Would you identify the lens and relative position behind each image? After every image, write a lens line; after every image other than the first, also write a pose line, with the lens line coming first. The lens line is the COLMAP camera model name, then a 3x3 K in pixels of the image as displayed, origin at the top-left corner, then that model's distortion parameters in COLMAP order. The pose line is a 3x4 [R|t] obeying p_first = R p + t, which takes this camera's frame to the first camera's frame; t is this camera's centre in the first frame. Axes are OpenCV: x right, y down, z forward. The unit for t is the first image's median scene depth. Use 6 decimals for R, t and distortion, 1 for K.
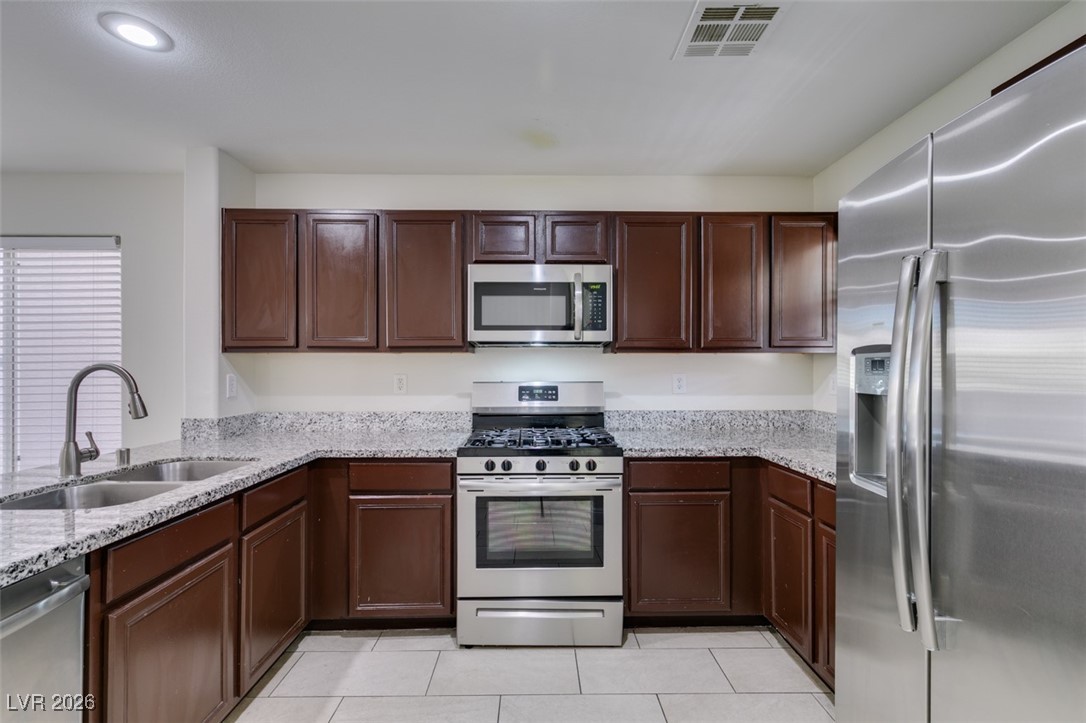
lens RADIAL K [[483.3, 0, 541.3], [0, 483.3, 367.5], [0, 0, 1]] dist [0.001488, -0.001979]
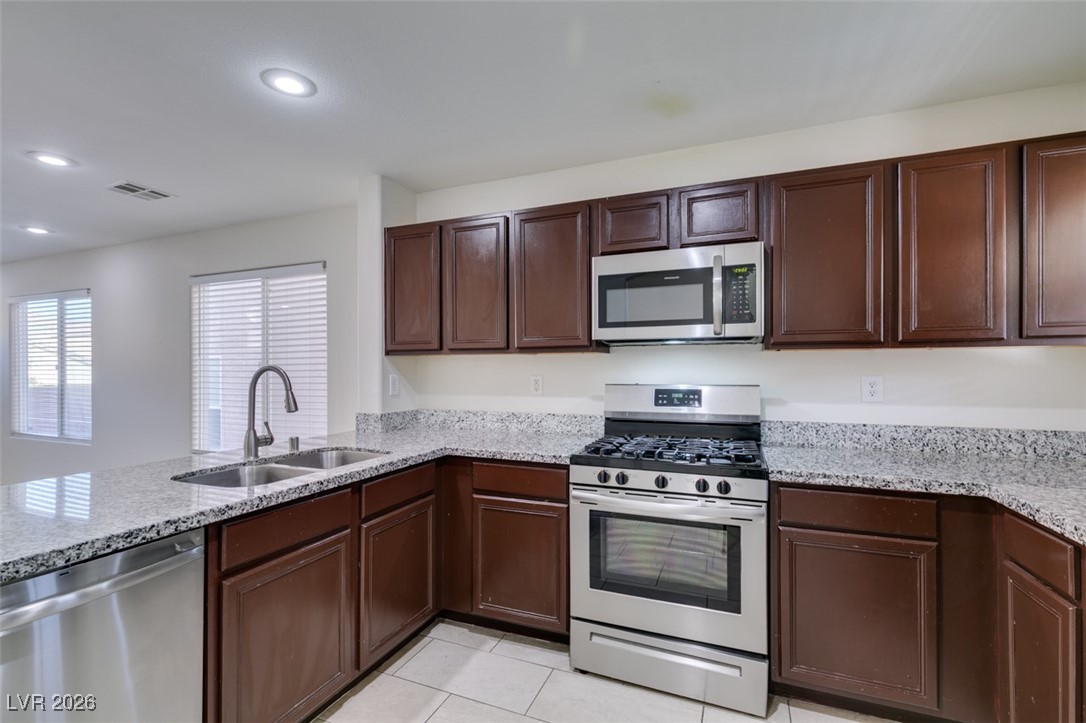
lens RADIAL K [[483.3, 0, 541.3], [0, 483.3, 367.5], [0, 0, 1]] dist [0.001488, -0.001979]
pose [[0.918152, -0.002604, -0.396221, 0.140202], [0.001976, 0.999996, -0.001993, 0.000064], [0.396224, 0.001047, 0.918153, 0.120397]]
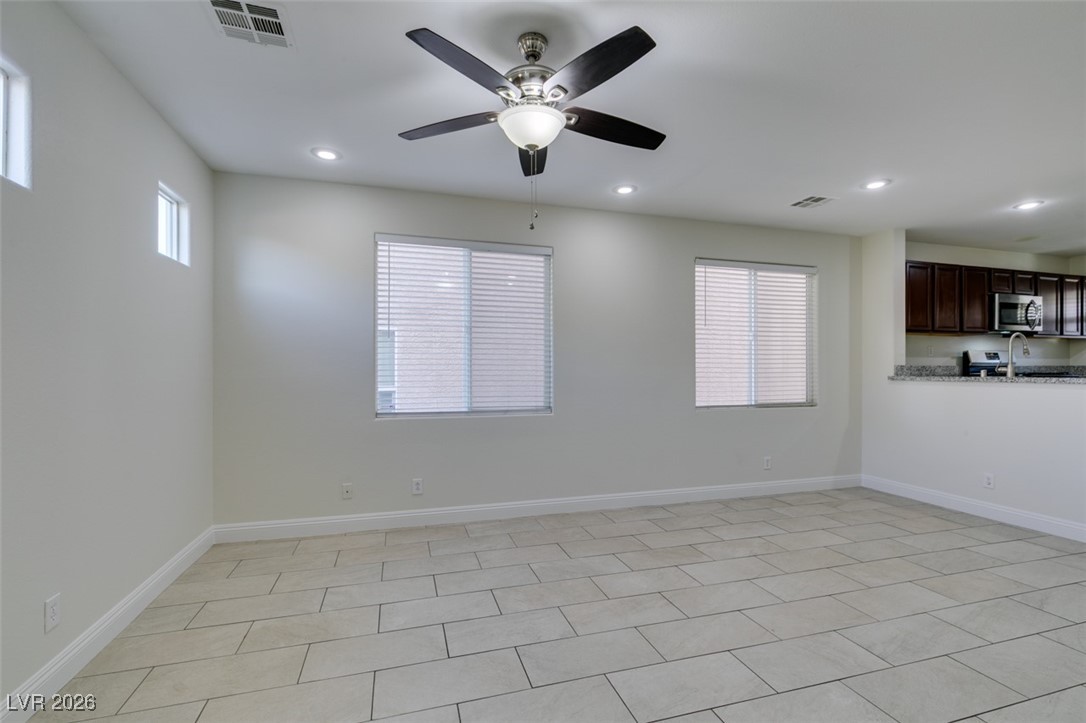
lens RADIAL K [[483.3, 0, 541.3], [0, 483.3, 367.5], [0, 0, 1]] dist [0.001488, -0.001979]
pose [[0.963917, 0.003827, 0.266175, -2.965510], [-0.003379, 0.999992, -0.002140, 0.138433], [-0.266181, 0.001163, 0.963922, -0.586017]]
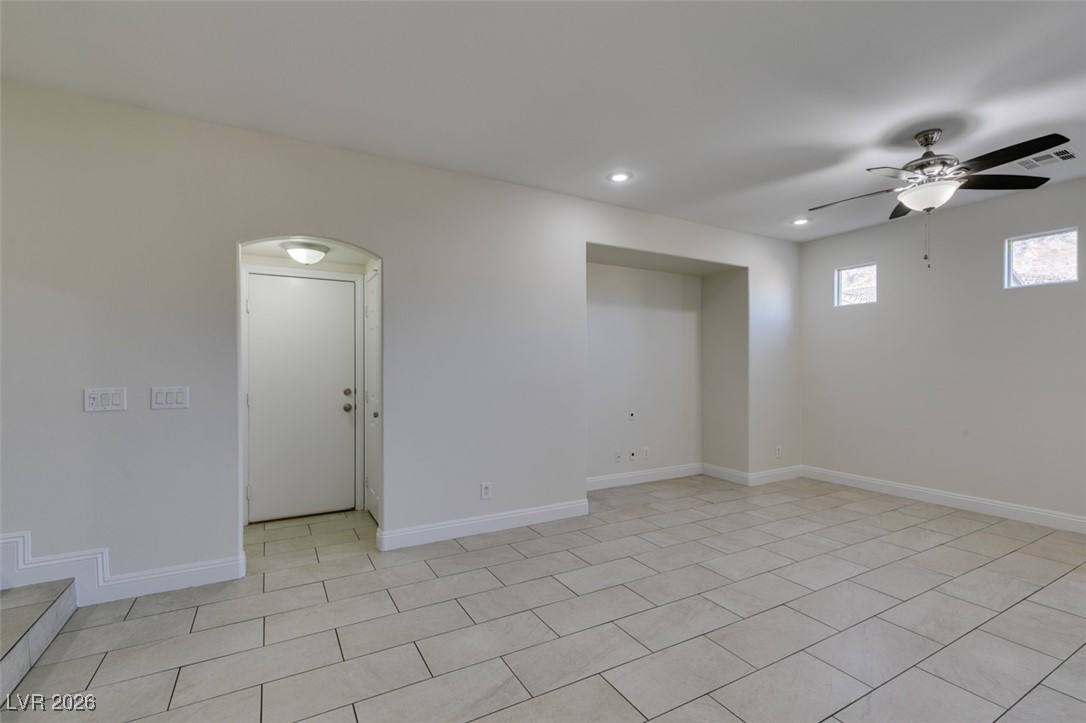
lens RADIAL K [[483.3, 0, 541.3], [0, 483.3, 367.5], [0, 0, 1]] dist [0.001488, -0.001979]
pose [[-0.880108, 0.003348, -0.474762, -1.155208], [0.003614, 0.999993, 0.000352, 0.137949], [0.474760, -0.001406, -0.880114, 0.997967]]
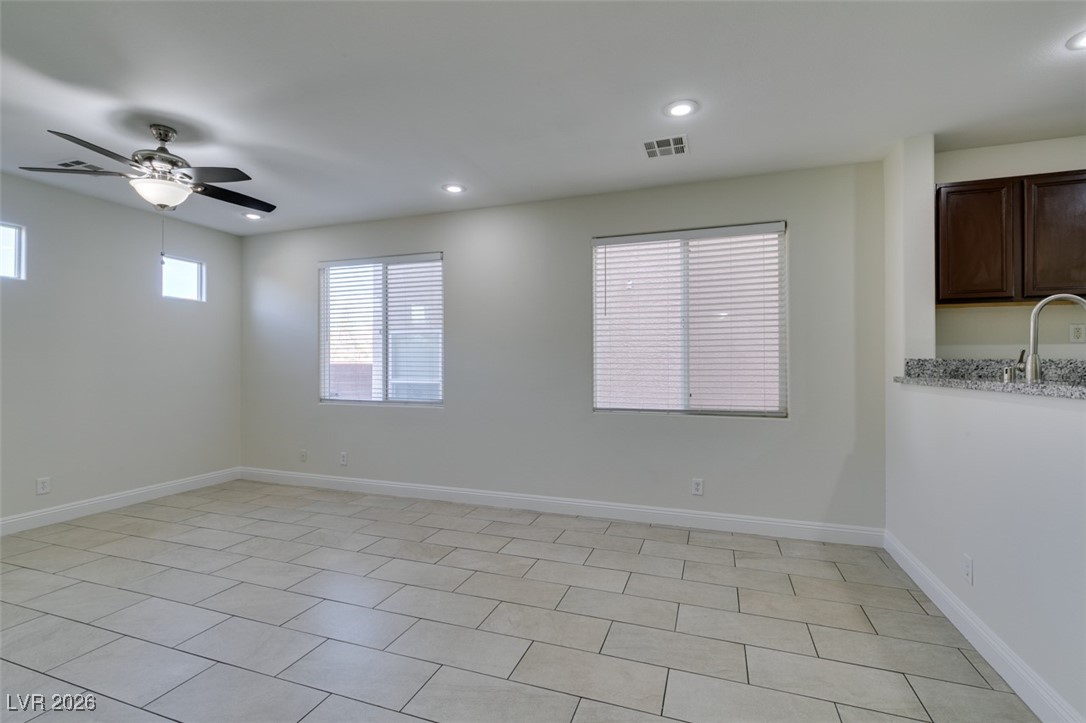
lens RADIAL K [[489.2, 0, 540.6], [0, 489.2, 359.2], [0, 0, 1]] dist [0.008830, -0.001199]
pose [[0.935322, -0.001057, -0.353796, -1.297045], [-0.002361, 0.999955, -0.009230, 0.133589], [0.353790, 0.009468, 0.935277, -0.548916]]
